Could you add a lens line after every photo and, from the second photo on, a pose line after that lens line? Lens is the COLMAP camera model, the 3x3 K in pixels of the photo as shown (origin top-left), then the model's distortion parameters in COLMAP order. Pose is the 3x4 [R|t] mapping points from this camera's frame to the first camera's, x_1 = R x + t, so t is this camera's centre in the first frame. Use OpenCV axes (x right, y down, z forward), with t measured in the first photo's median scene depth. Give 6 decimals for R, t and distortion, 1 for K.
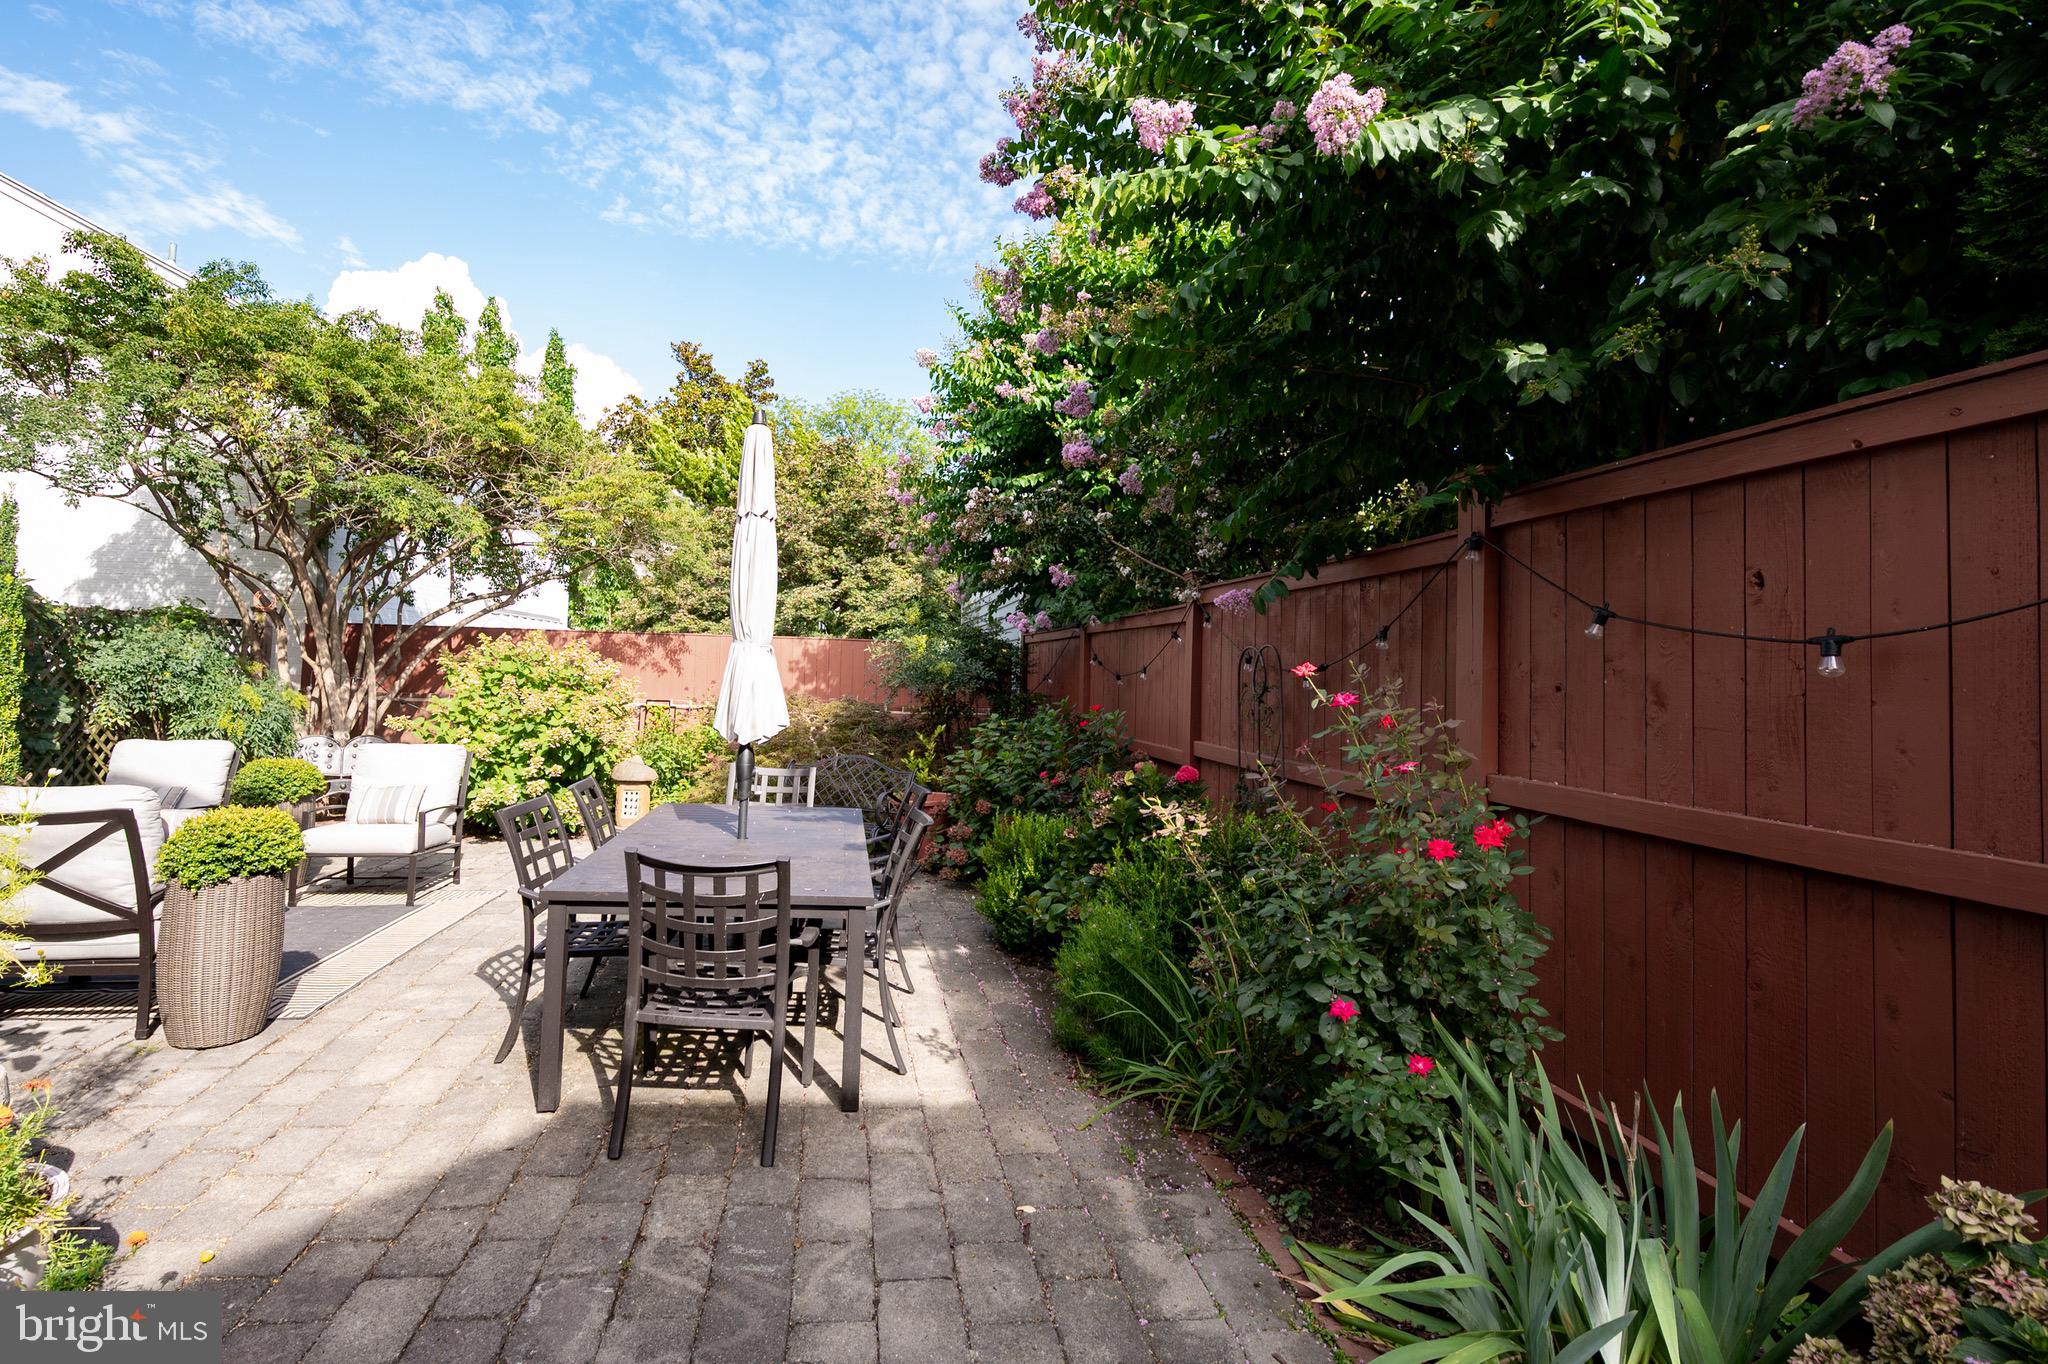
lens RADIAL K [[964.8, 0, 935.1], [0, 964.8, 644.1], [0, 0, 1]] dist [-0.000311, 0.000797]
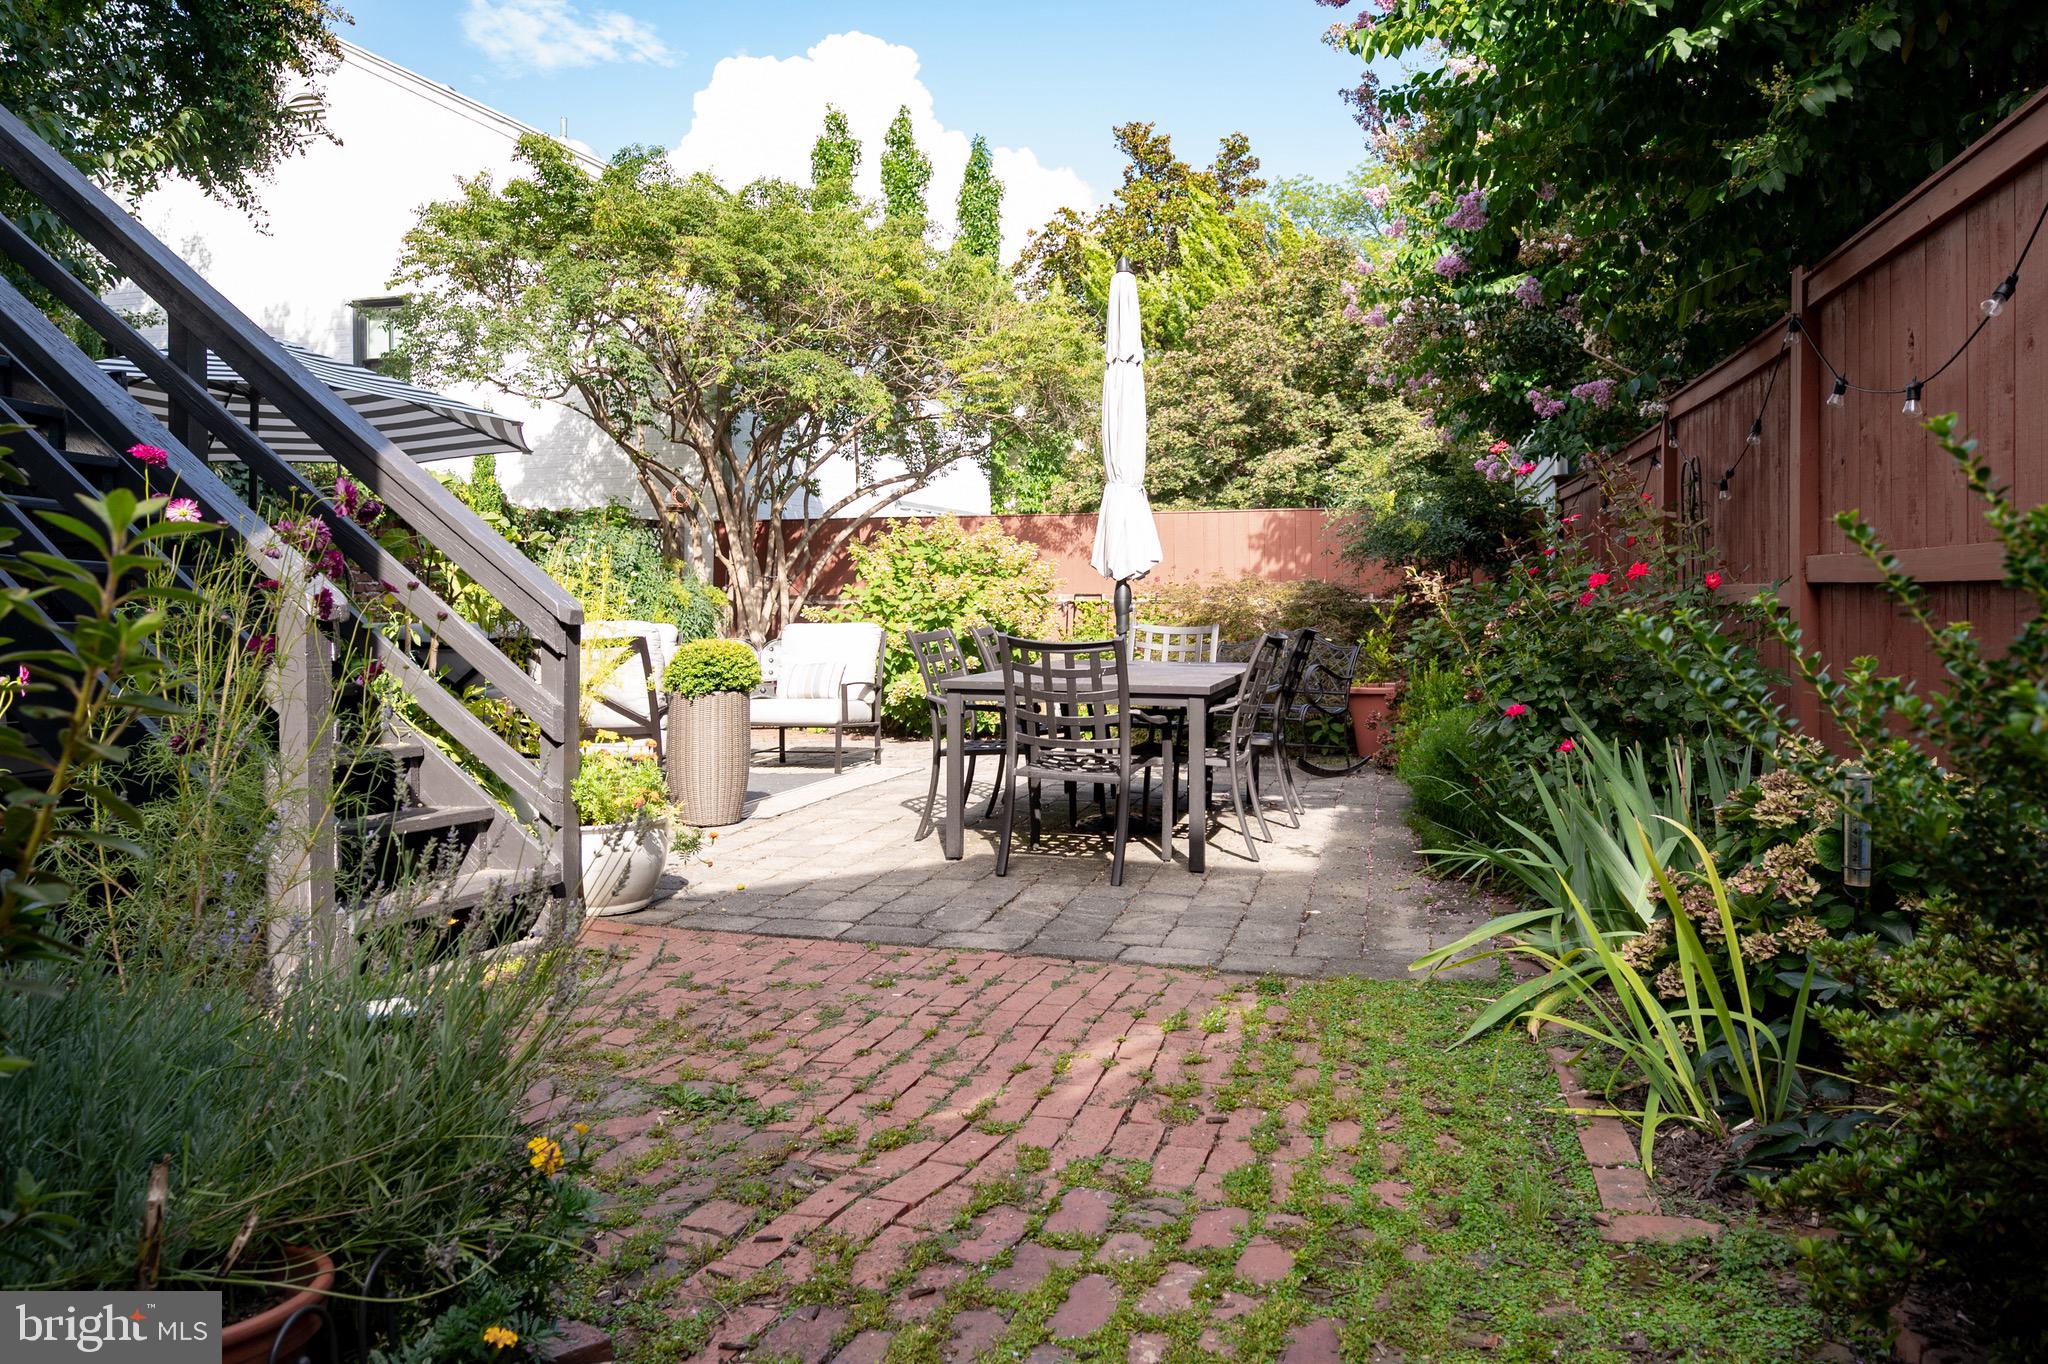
lens RADIAL K [[1505.3, 0, 1002.6], [0, 1505.3, 613.1], [0, 0, 1]] dist [-0.024177, -0.000389]
pose [[0.932845, -0.028269, -0.359167, 0.134329], [0.041195, 0.998748, 0.028385, 0.043799], [0.357914, -0.041275, 0.932842, -0.286180]]
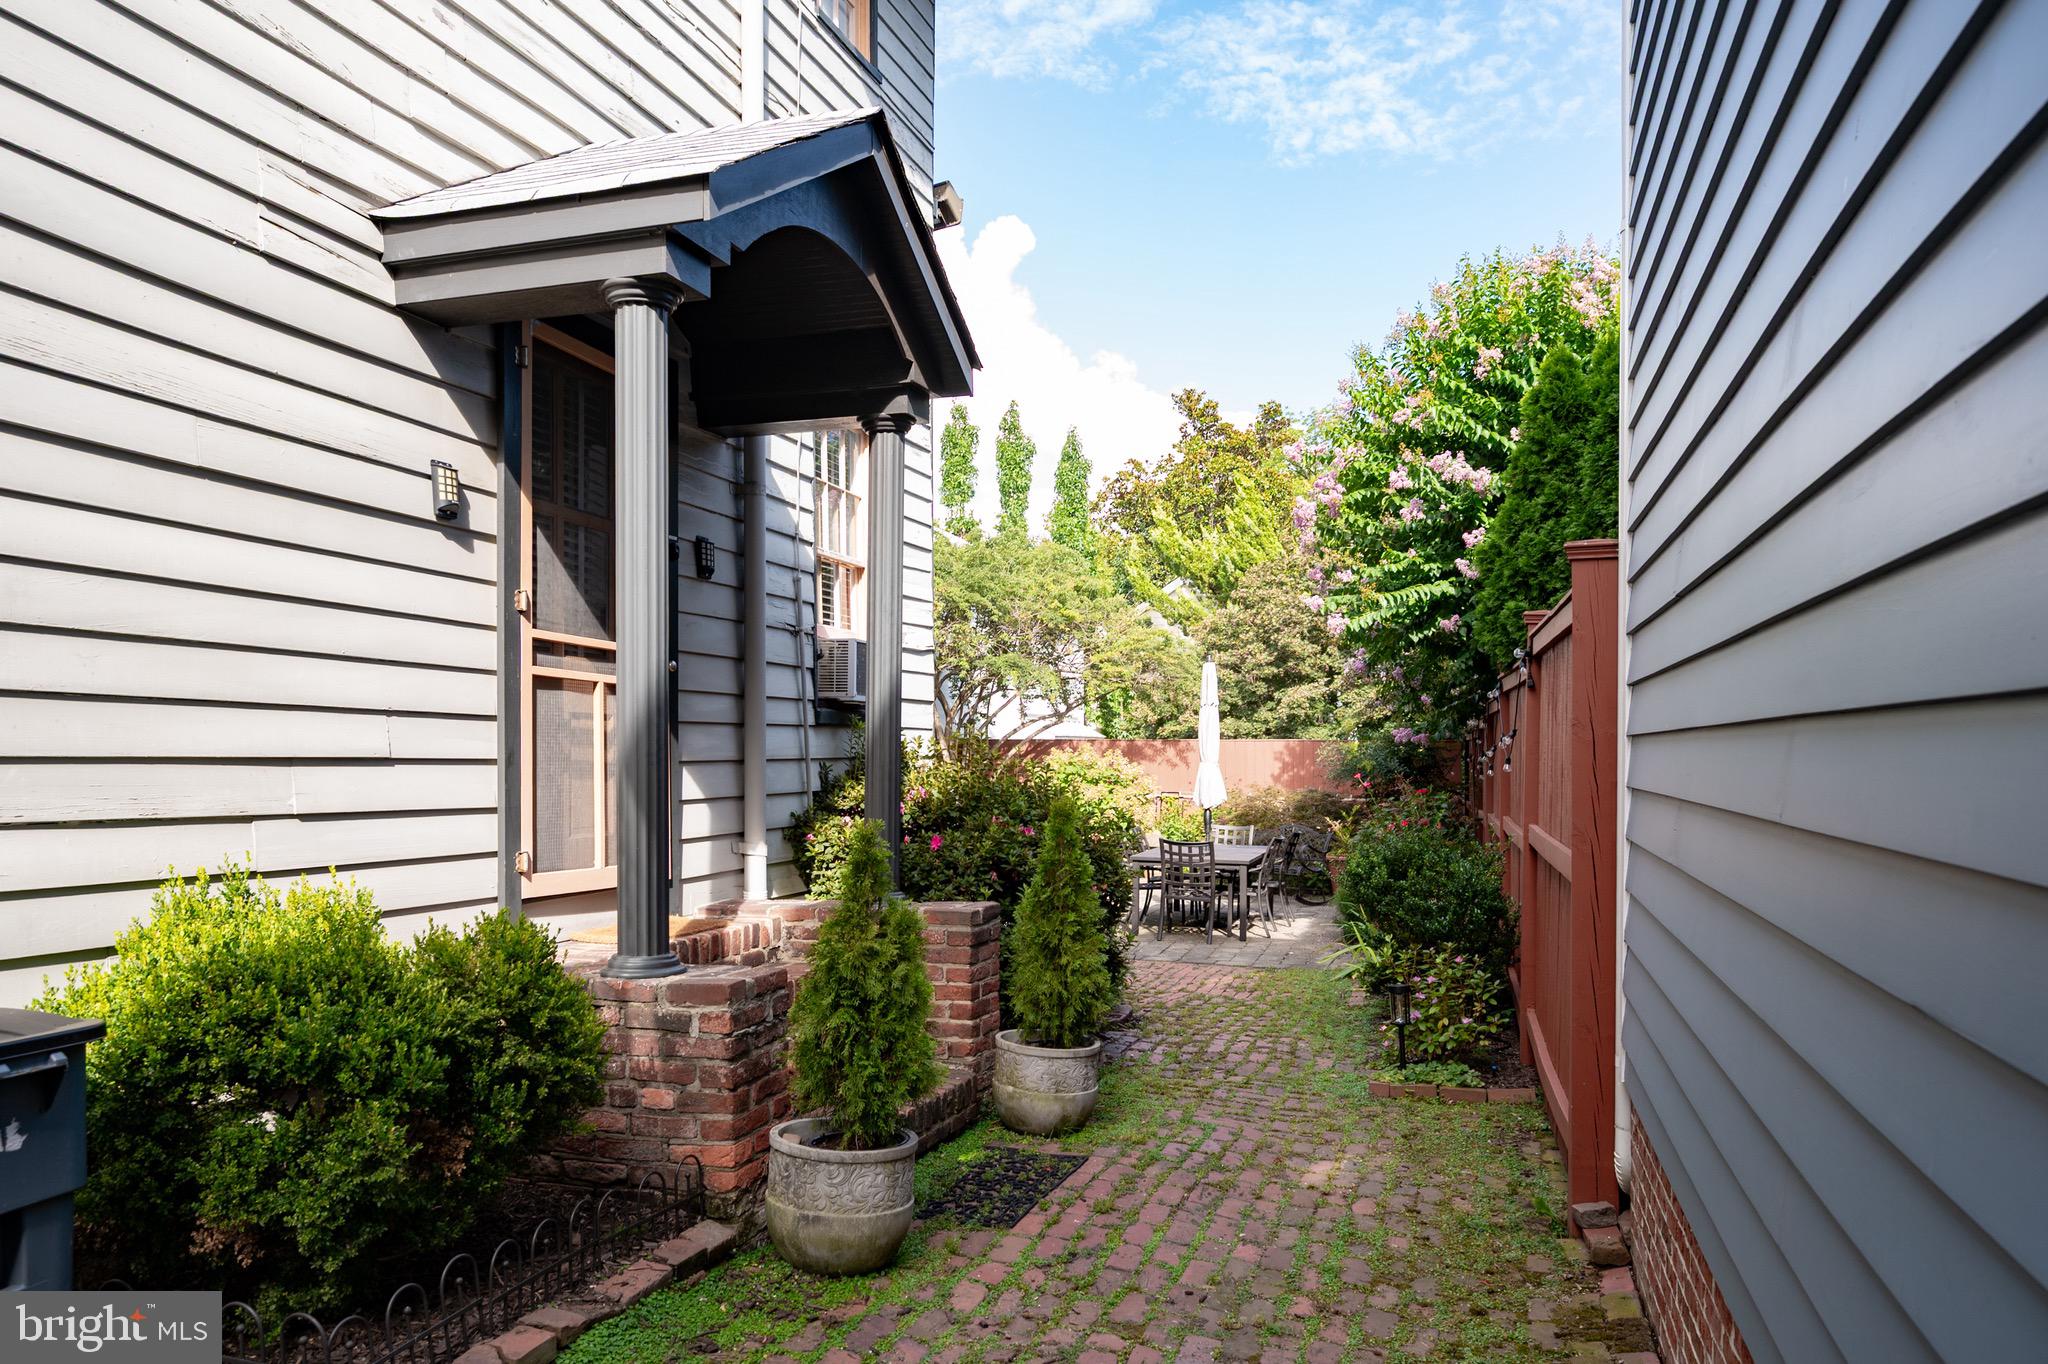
lens RADIAL K [[1505.3, 0, 980.4], [0, 1505.3, 750.5], [0, 0, 1]] dist [-0.024177, -0.000389]
pose [[0.918595, -0.023740, -0.394486, 0.346028], [0.034428, 0.999206, 0.020036, -0.058224], [0.393698, -0.031986, 0.918683, -1.190342]]
